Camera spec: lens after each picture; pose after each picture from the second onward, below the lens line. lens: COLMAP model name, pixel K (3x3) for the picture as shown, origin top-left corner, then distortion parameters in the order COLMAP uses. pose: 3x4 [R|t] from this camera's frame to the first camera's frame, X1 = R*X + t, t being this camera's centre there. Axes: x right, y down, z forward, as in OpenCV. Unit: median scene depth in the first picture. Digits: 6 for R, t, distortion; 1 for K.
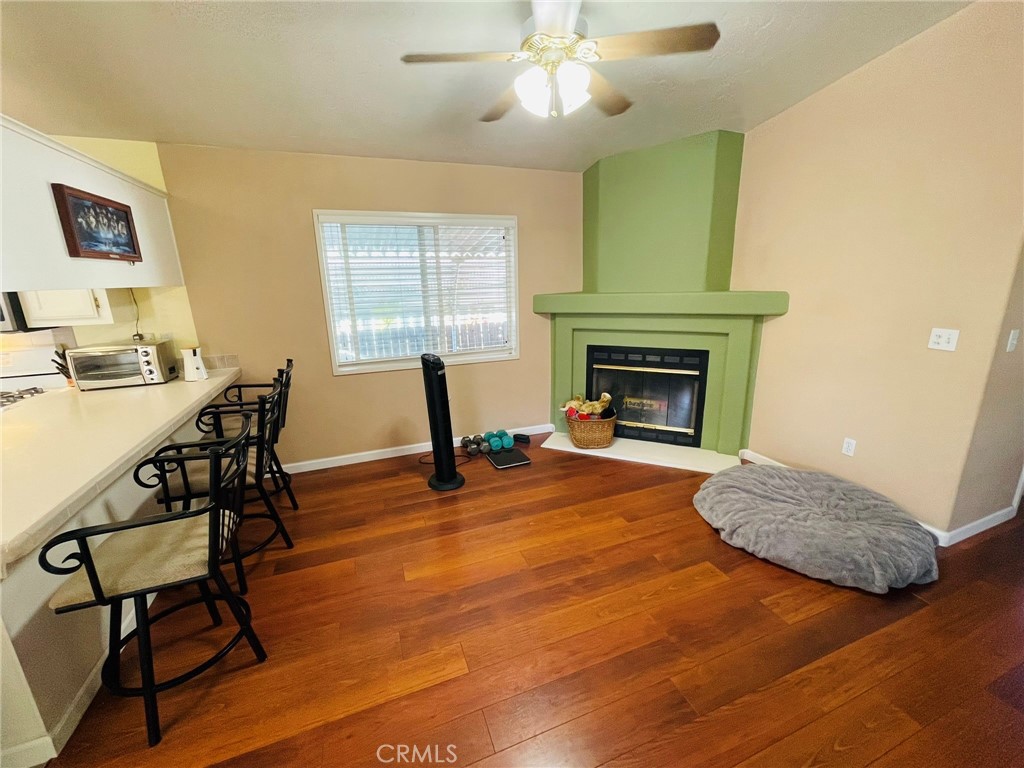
lens RADIAL K [[405.1, 0, 514.3], [0, 405.1, 383.6], [0, 0, 1]] dist [-0.011492, 0.000562]
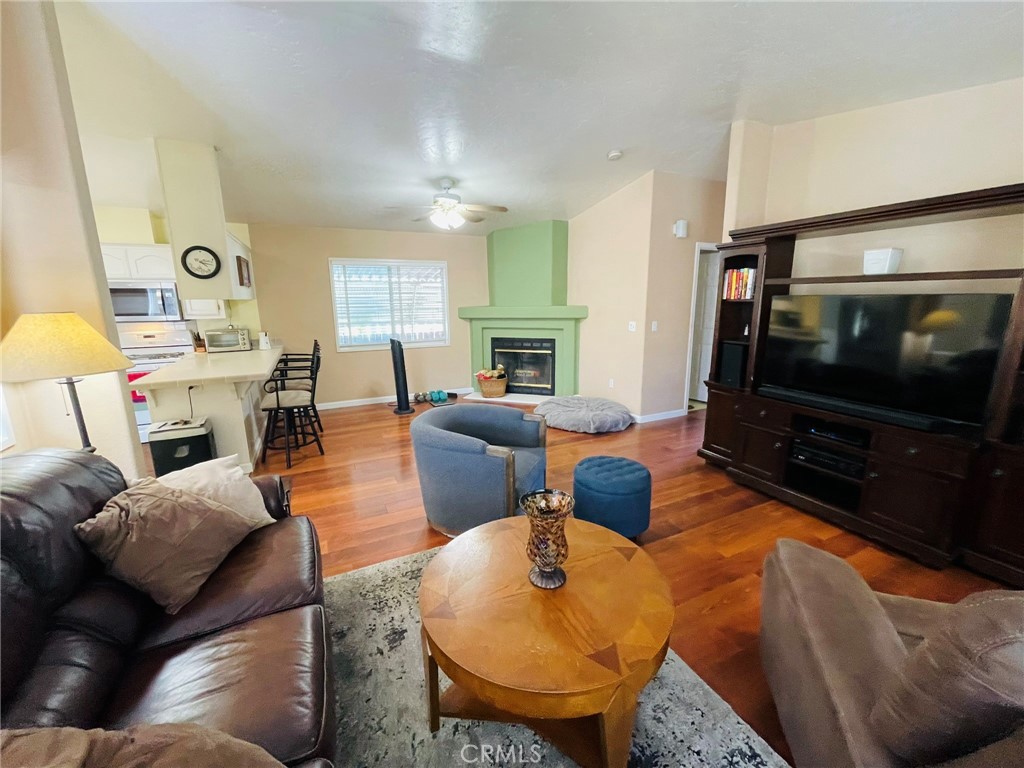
lens RADIAL K [[405.1, 0, 514.8], [0, 405.1, 387.9], [0, 0, 1]] dist [-0.011492, 0.000562]
pose [[0.996393, -0.006789, 0.084585, 0.142813], [0.009726, 0.999363, -0.034349, 0.181456], [-0.084297, 0.035047, 0.995824, -0.704086]]
